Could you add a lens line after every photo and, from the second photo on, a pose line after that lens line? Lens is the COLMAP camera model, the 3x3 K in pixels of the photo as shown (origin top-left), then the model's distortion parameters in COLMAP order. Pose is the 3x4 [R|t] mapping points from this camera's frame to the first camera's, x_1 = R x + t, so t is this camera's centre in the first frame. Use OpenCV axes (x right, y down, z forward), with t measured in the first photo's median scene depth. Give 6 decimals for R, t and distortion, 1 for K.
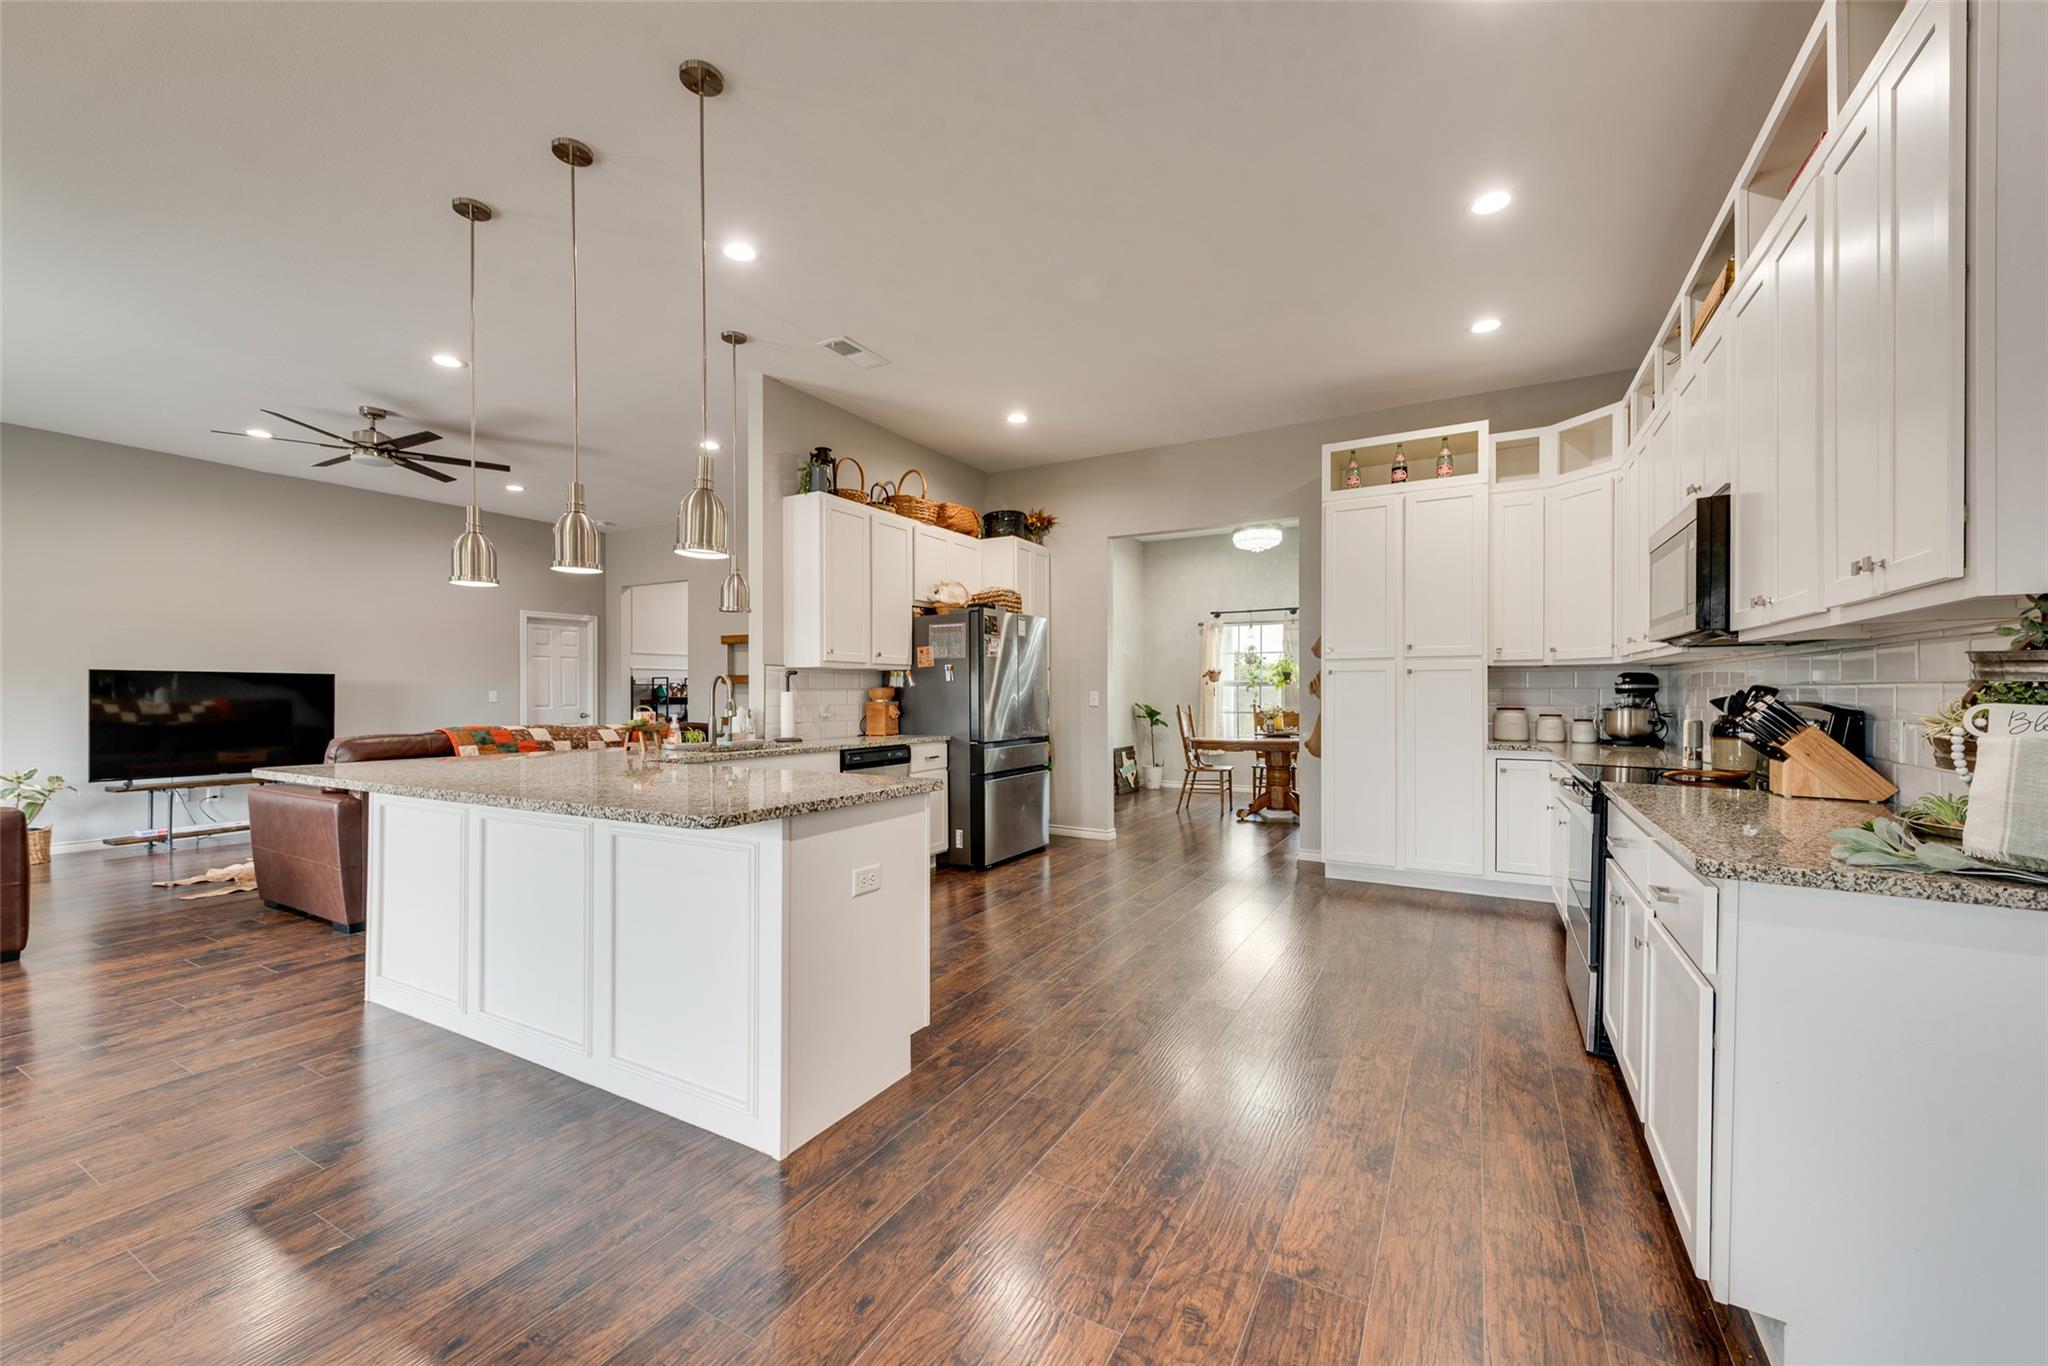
lens RADIAL K [[810.1, 0, 1021.3], [0, 810.1, 693.0], [0, 0, 1]] dist [0.005306, 0.000155]
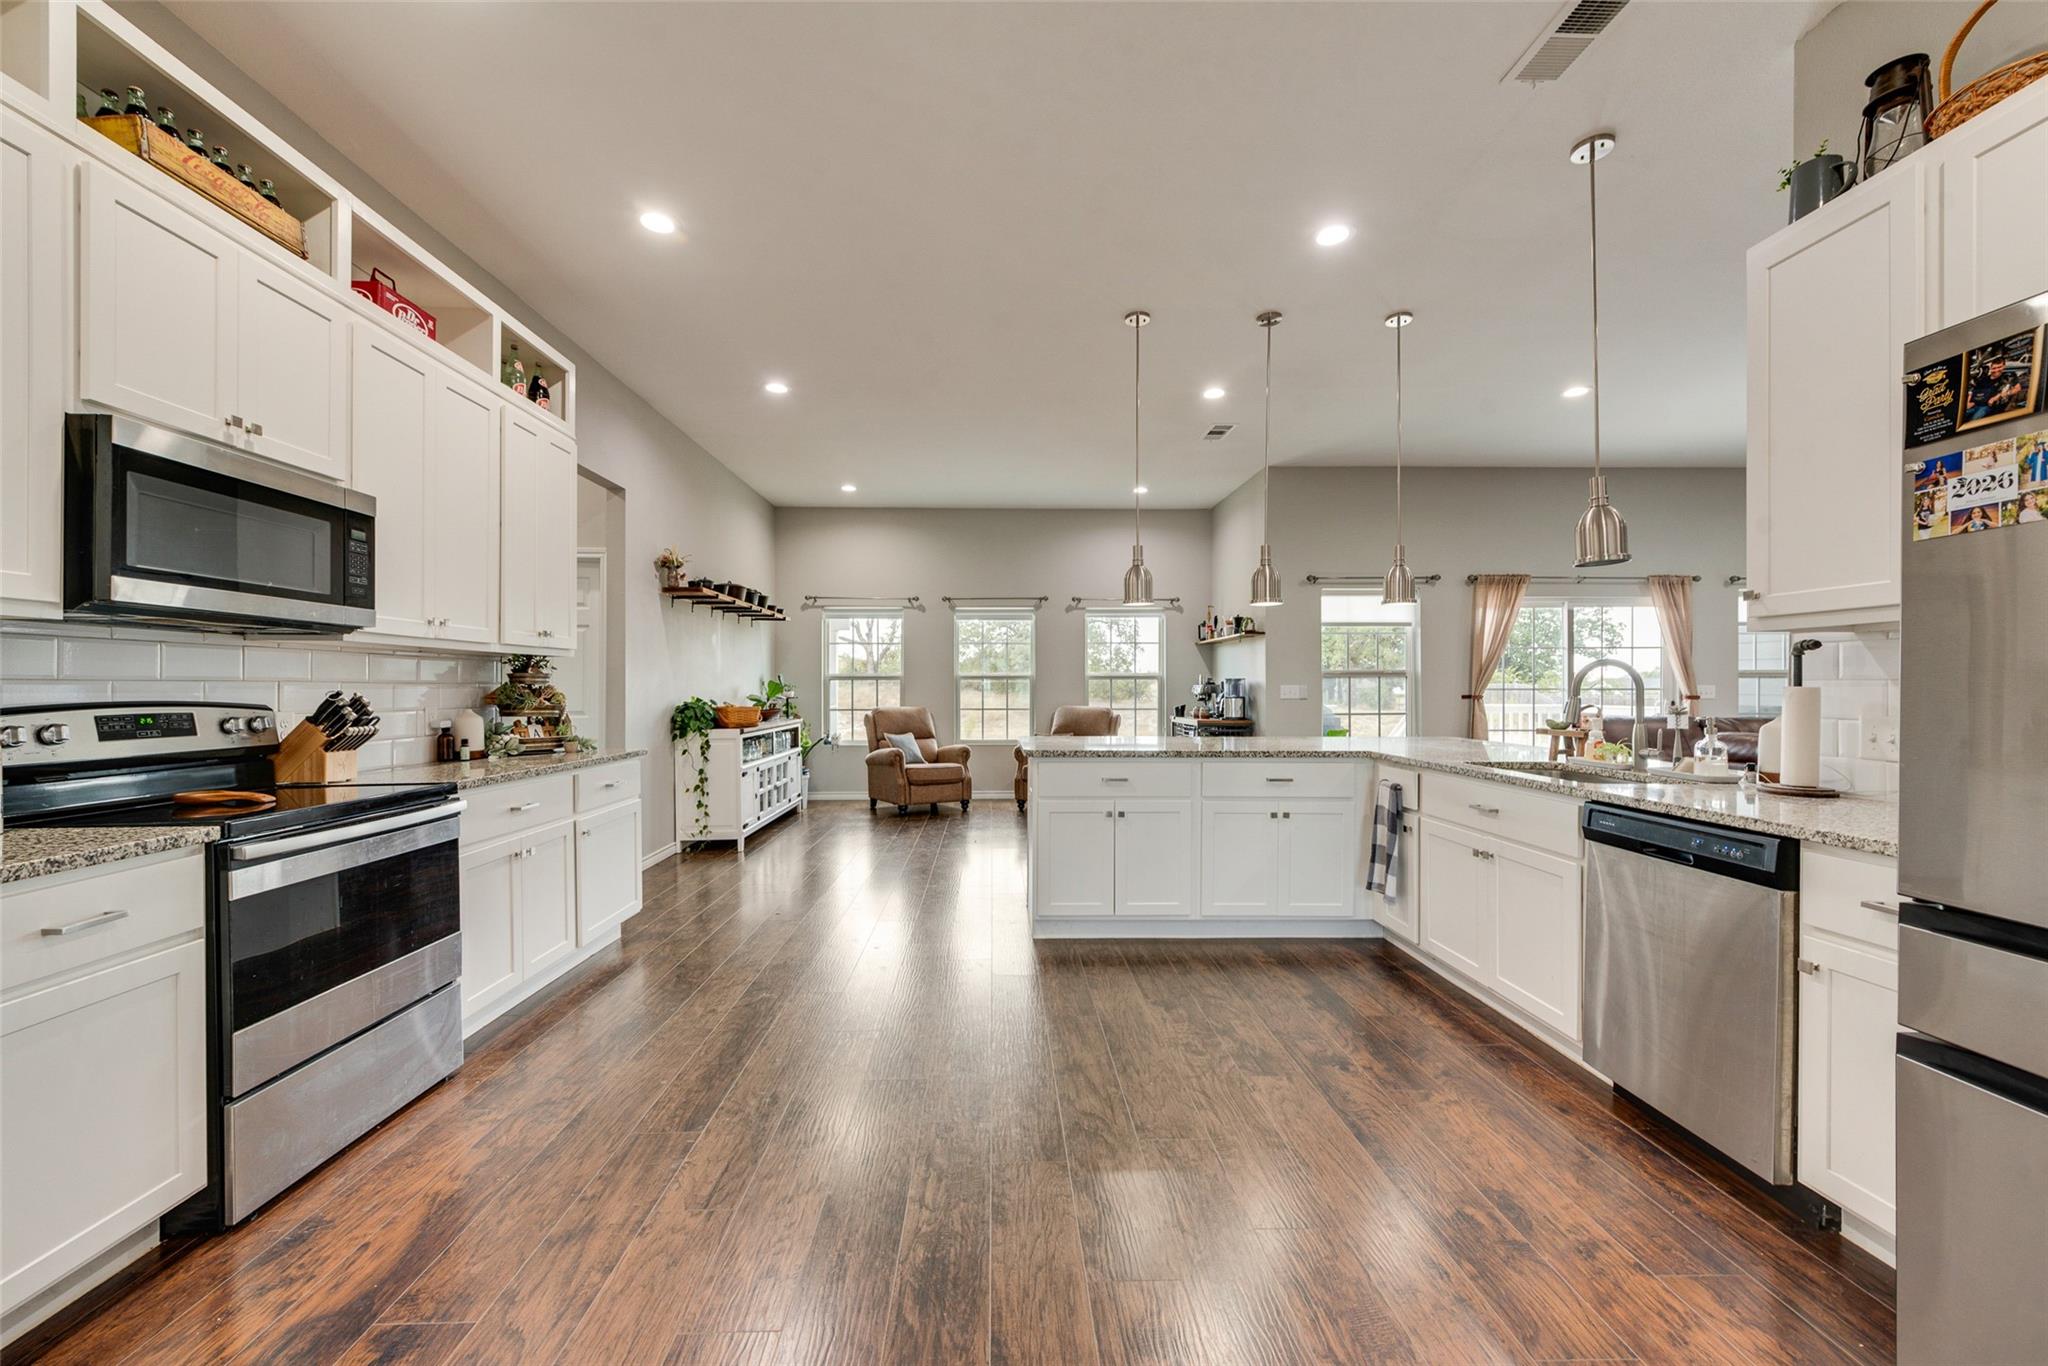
lens RADIAL K [[810.1, 0, 1021.3], [0, 810.1, 693.0], [0, 0, 1]] dist [0.005306, 0.000155]
pose [[-0.857723, 0.006708, -0.514069, 0.496260], [0.005605, 0.999977, 0.003696, -0.003504], [0.514082, 0.000289, -0.857741, 1.729547]]
